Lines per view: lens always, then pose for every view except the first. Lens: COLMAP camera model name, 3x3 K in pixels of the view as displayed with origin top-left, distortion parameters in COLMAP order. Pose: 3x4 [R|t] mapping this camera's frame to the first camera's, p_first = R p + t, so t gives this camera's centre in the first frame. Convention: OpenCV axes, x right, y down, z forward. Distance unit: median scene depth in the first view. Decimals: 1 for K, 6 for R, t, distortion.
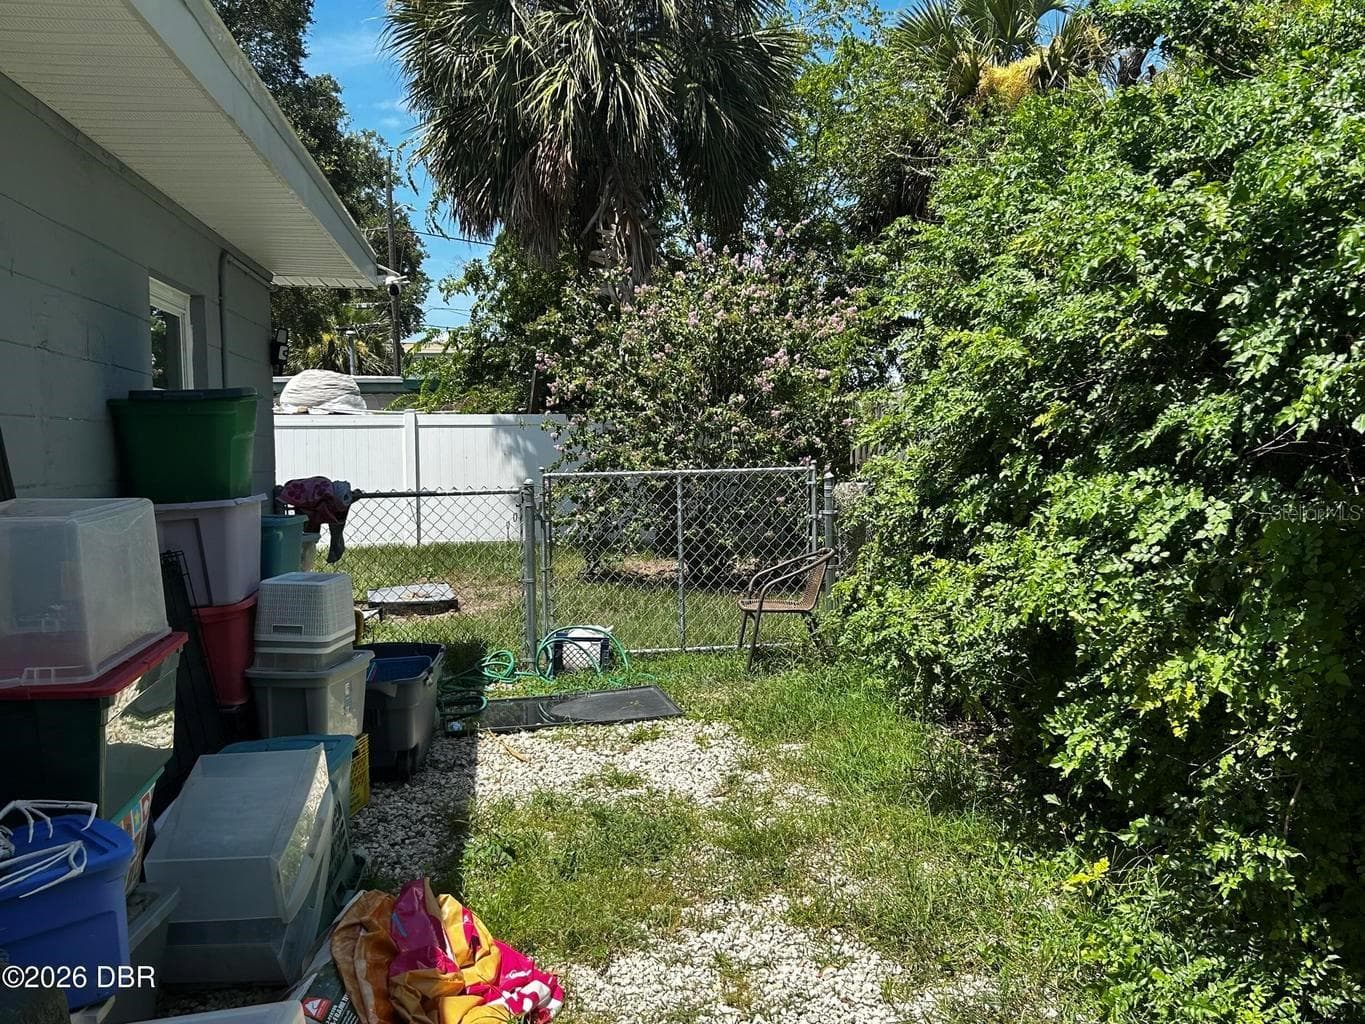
lens RADIAL K [[1274.9, 0, 681.9], [0, 1274.9, 517.8], [0, 0, 1]] dist [0.106628, -0.143943]
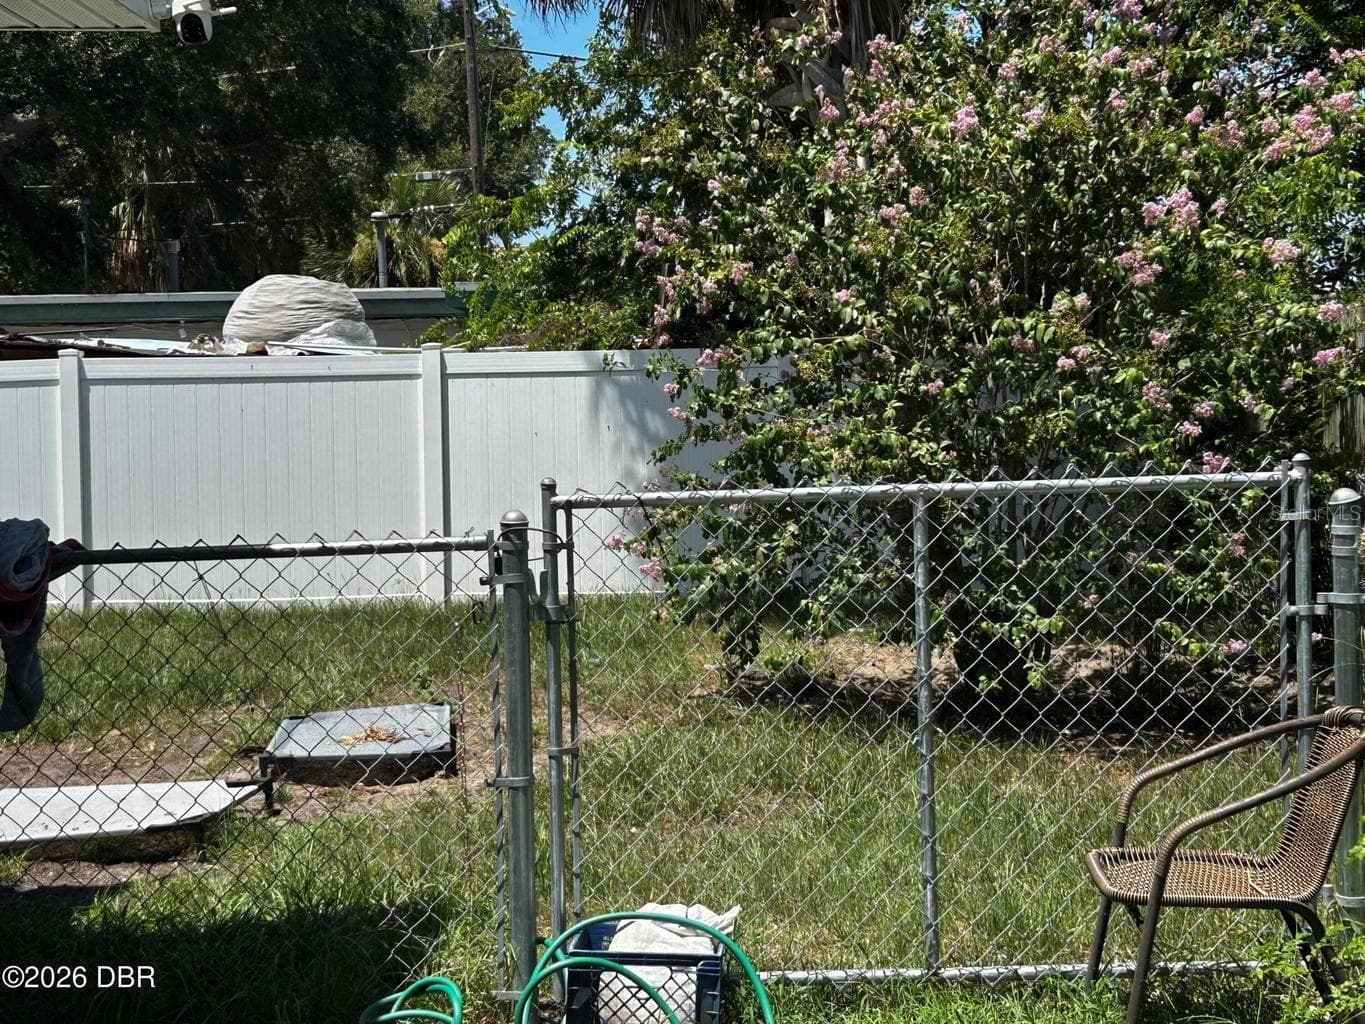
lens RADIAL K [[1739.7, 0, 680.1], [0, 1739.7, 519.3], [0, 0, 1]] dist [0.196538, -0.530189]
pose [[0.986241, 0.002732, -0.165294, 0.009581], [-0.000830, 0.999933, 0.011575, -0.025126], [0.165314, -0.011278, 0.986176, 0.372445]]
